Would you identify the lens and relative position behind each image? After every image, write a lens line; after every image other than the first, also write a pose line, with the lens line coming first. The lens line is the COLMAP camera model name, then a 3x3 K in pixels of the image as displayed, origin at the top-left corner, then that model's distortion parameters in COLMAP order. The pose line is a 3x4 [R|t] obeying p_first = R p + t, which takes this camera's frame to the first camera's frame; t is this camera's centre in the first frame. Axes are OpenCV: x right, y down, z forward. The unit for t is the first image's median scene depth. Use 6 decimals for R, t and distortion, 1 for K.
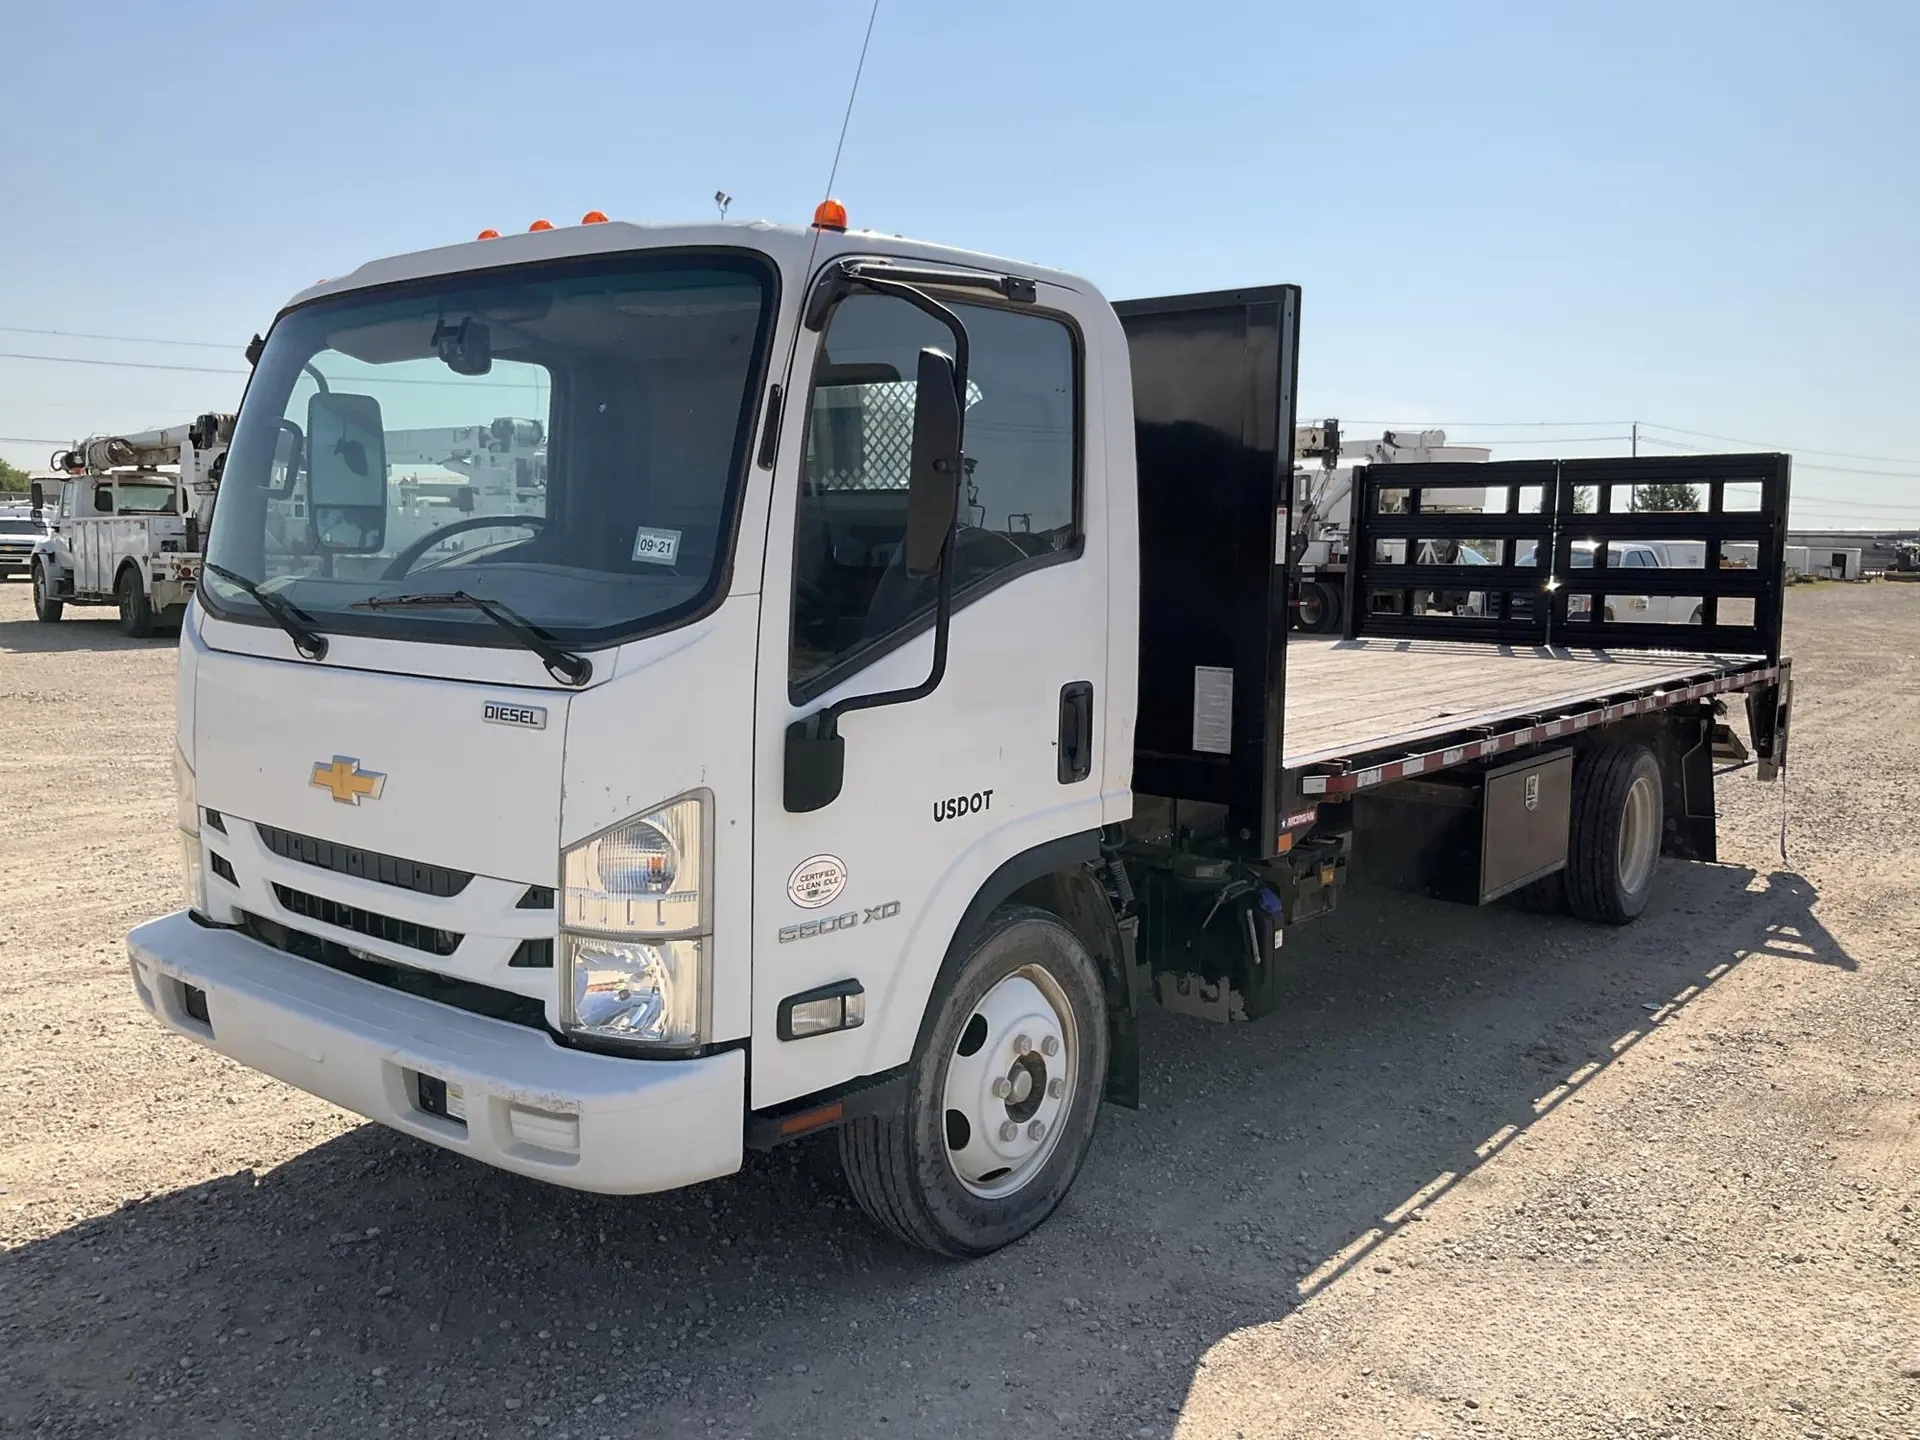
lens RADIAL K [[1556.5, 0, 950.5], [0, 1556.5, 728.0], [0, 0, 1]] dist [0.049350, -0.062866]
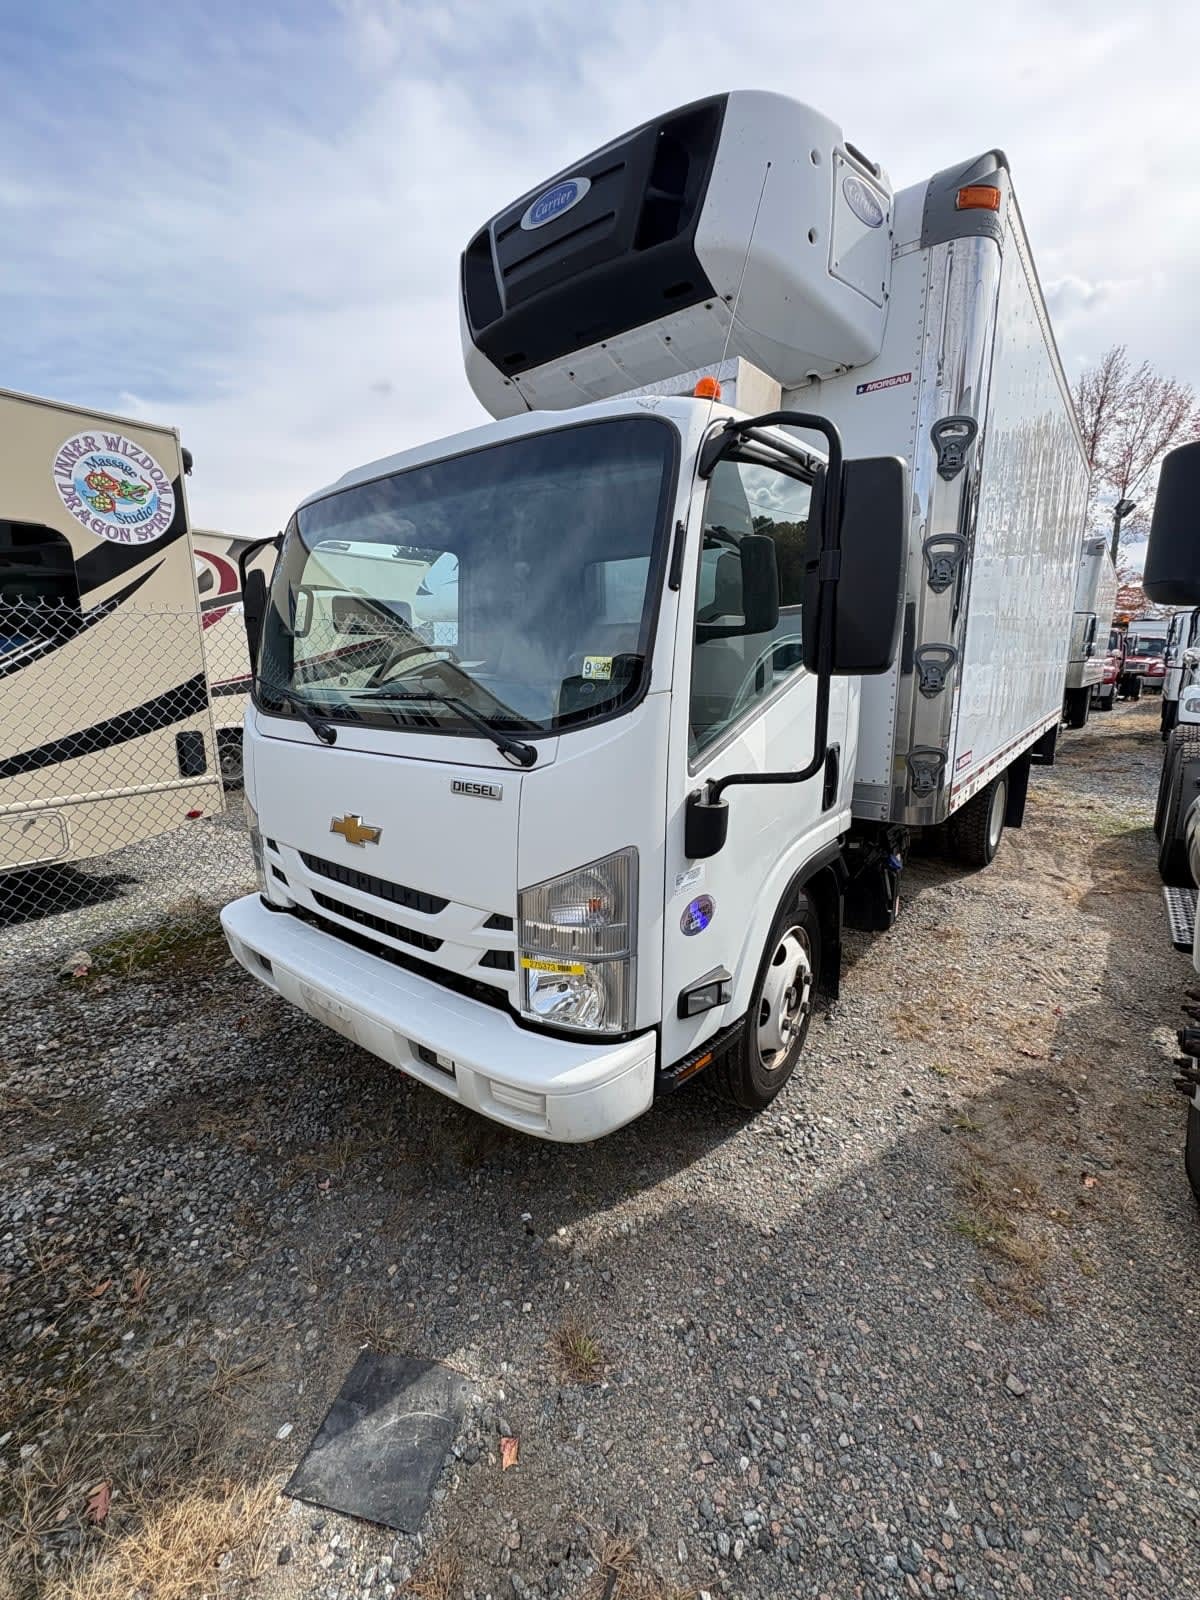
lens RADIAL K [[665.0, 0, 586.5], [0, 665.0, 805.0], [0, 0, 1]] dist [-0.009256, -0.000051]
pose [[0.999498, -0.023714, -0.020997, -0.173202], [0.025679, 0.994771, 0.098853, -0.047824], [0.018543, -0.099343, 0.994880, 0.431963]]
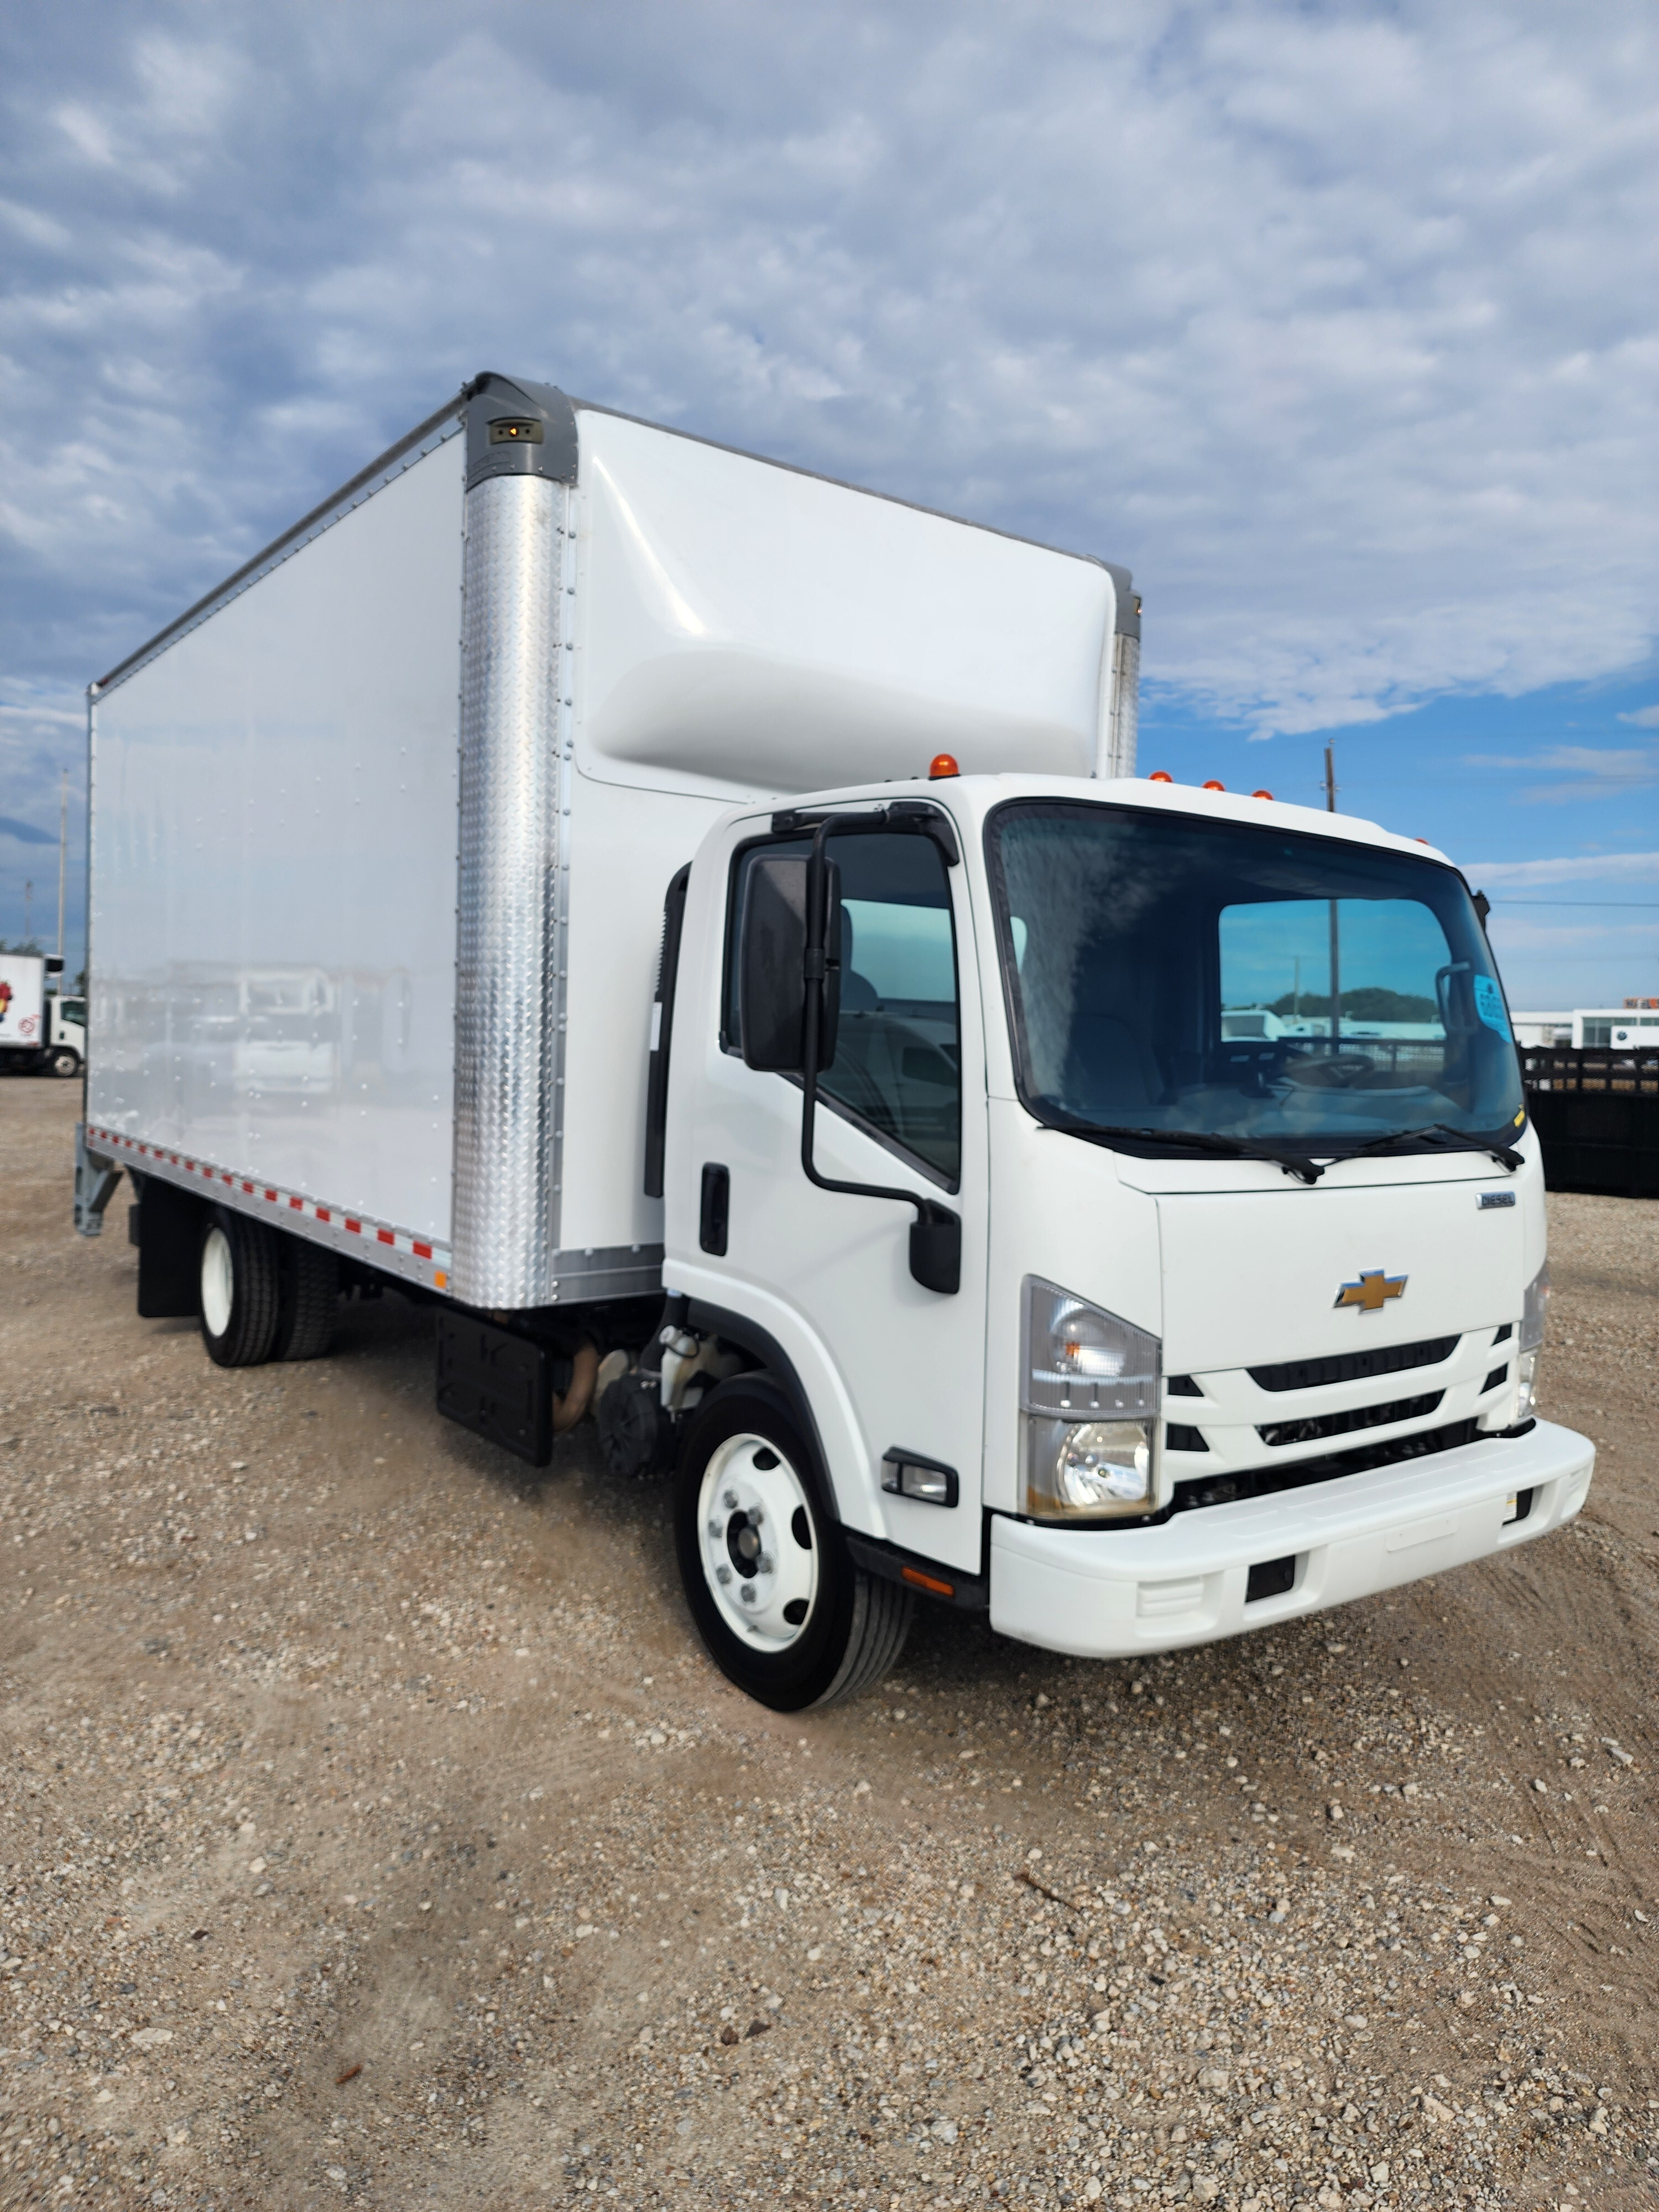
lens RADIAL K [[1626.9, 0, 789.6], [0, 1626.9, 1082.4], [0, 0, 1]] dist [0.056226, -0.001997]
pose [[0.267006, -0.040480, 0.962844, -1.749641], [0.097466, 0.995129, 0.014809, -0.182102], [-0.958754, 0.089890, 0.269650, 1.174578]]
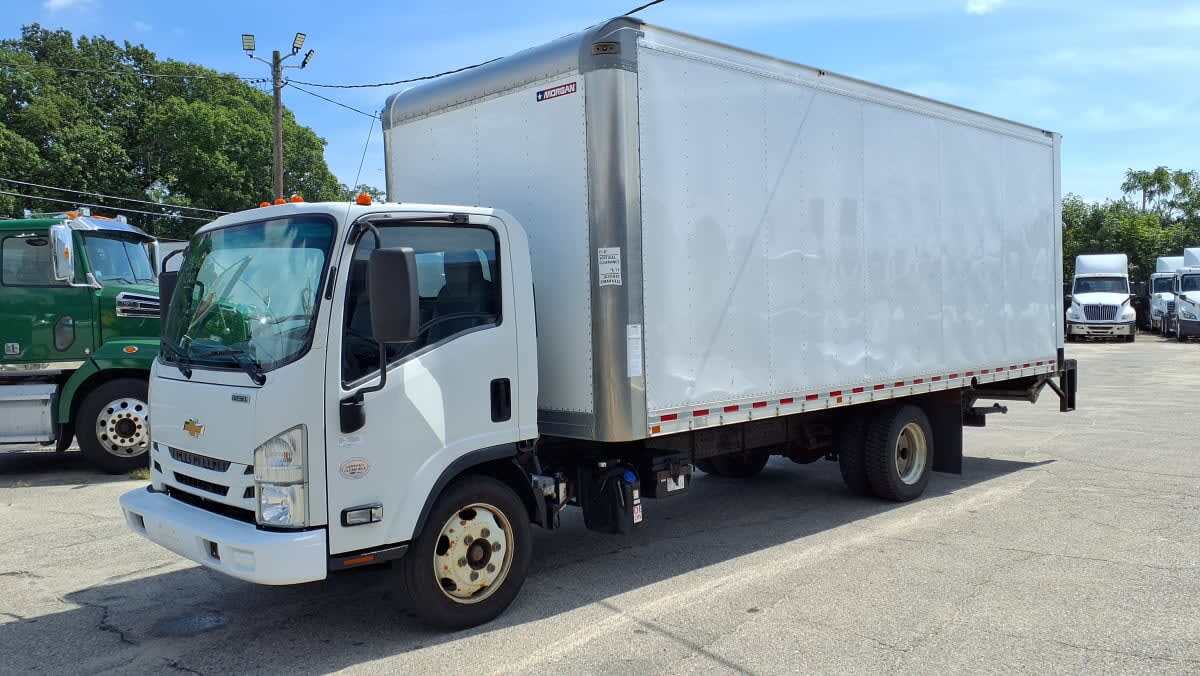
lens RADIAL K [[967.0, 0, 599.9], [0, 967.0, 328.3], [0, 0, 1]] dist [0.036055, -0.005748]
pose [[0.989468, -0.036881, -0.139973, 0.526073], [0.024334, 0.995616, -0.090313, 0.036044], [0.142690, 0.085956, 0.986028, -0.495737]]
